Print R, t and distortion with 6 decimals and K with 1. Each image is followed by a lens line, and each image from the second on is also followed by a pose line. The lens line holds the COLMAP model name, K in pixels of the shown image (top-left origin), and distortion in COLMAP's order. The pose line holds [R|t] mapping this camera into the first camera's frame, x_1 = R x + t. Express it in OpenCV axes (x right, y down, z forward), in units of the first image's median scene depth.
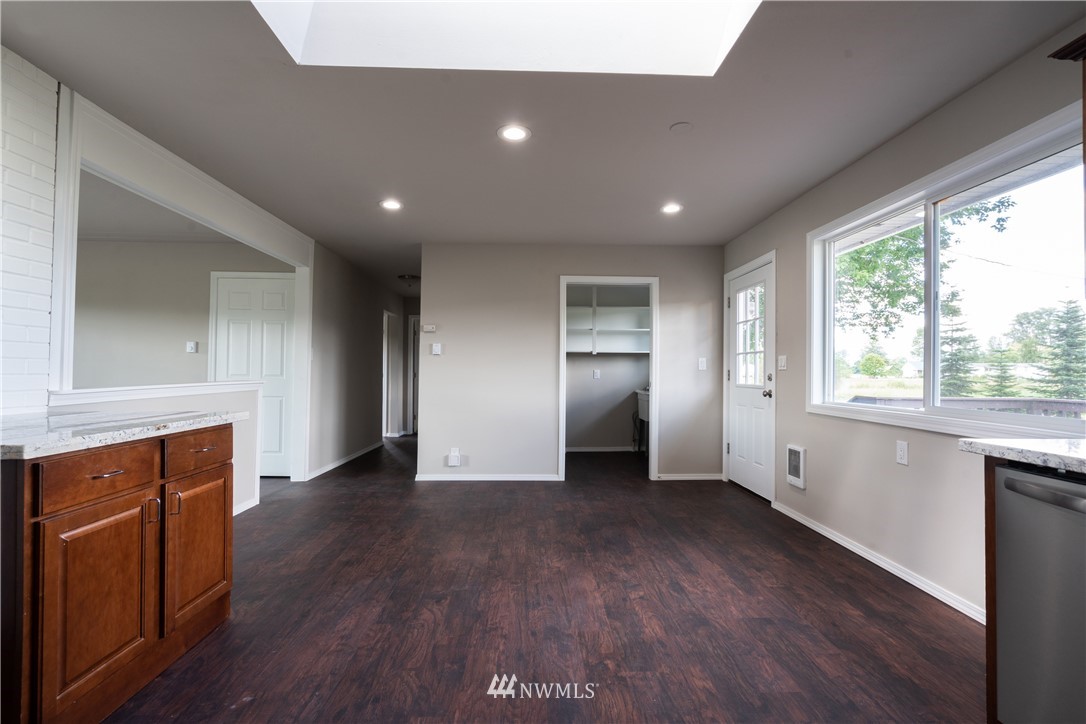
lens RADIAL K [[502.8, 0, 542.9], [0, 502.8, 357.8], [0, 0, 1]] dist [-0.009537, 0.007217]
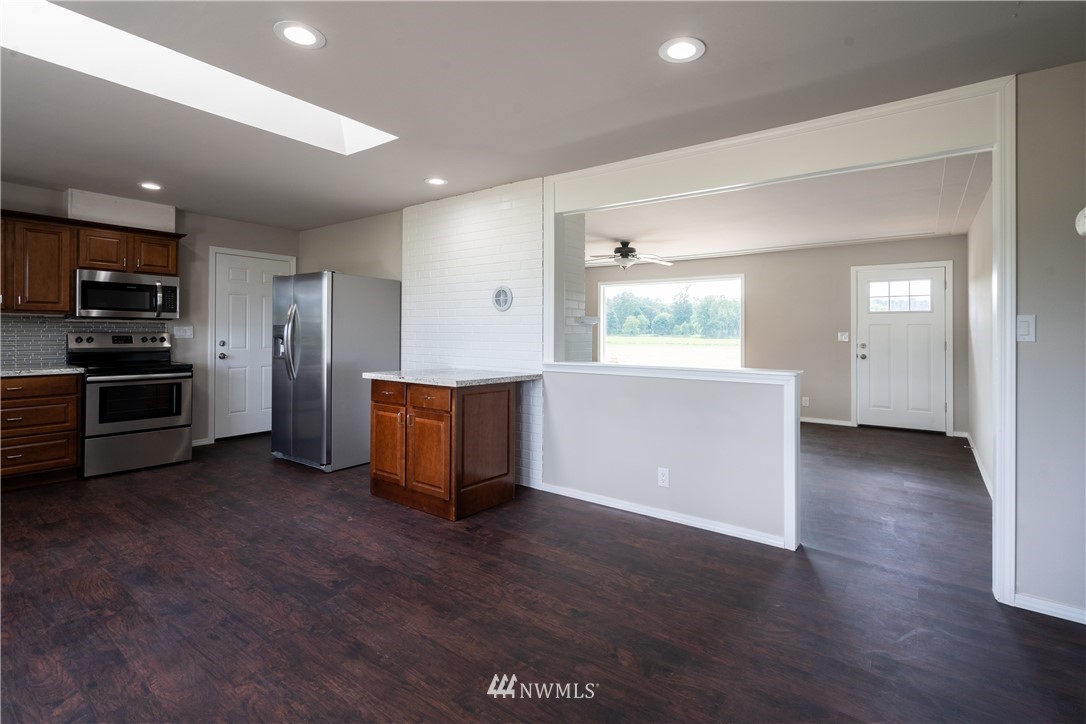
lens RADIAL K [[507.2, 0, 543.6], [0, 507.2, 336.0], [0, 0, 1]] dist [0.000832, 0.000516]
pose [[-0.629979, -0.009367, -0.776556, 0.353820], [0.007527, 0.999807, -0.018166, 0.009722], [0.776576, -0.017289, -0.629787, 2.141276]]
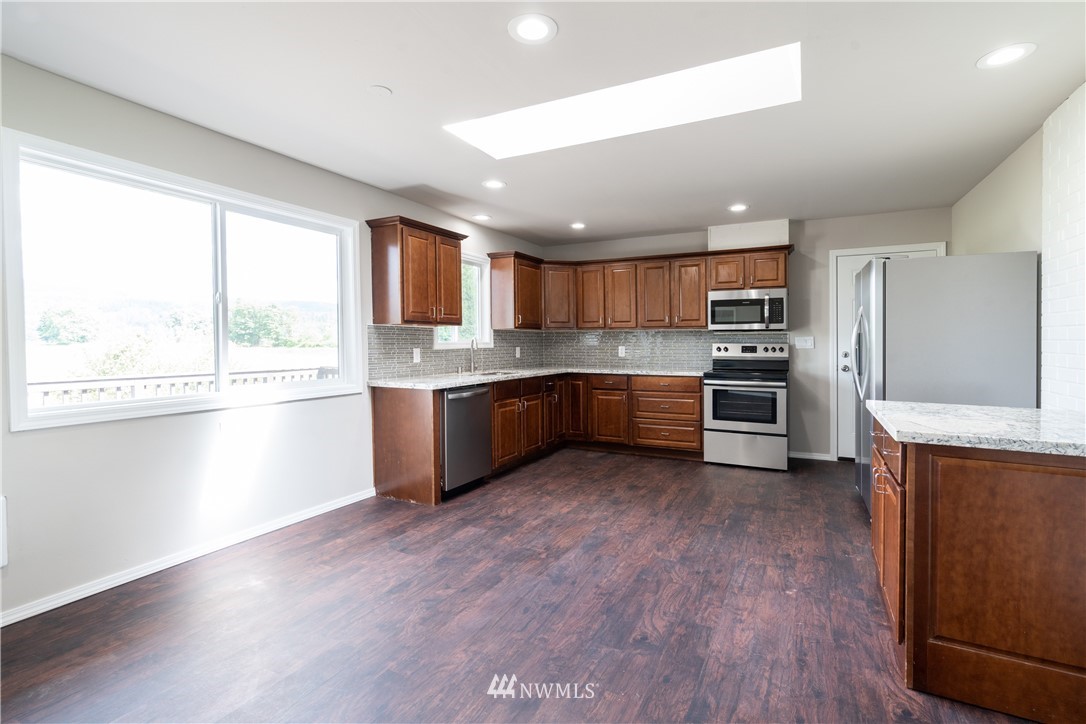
lens RADIAL K [[502.8, 0, 542.9], [0, 502.8, 357.8], [0, 0, 1]] dist [-0.009537, 0.007217]
pose [[-0.870347, -0.023574, 0.491874, -0.505187], [-0.018956, 0.999717, 0.014371, -0.002768], [-0.492074, 0.003184, -0.870548, 1.975100]]
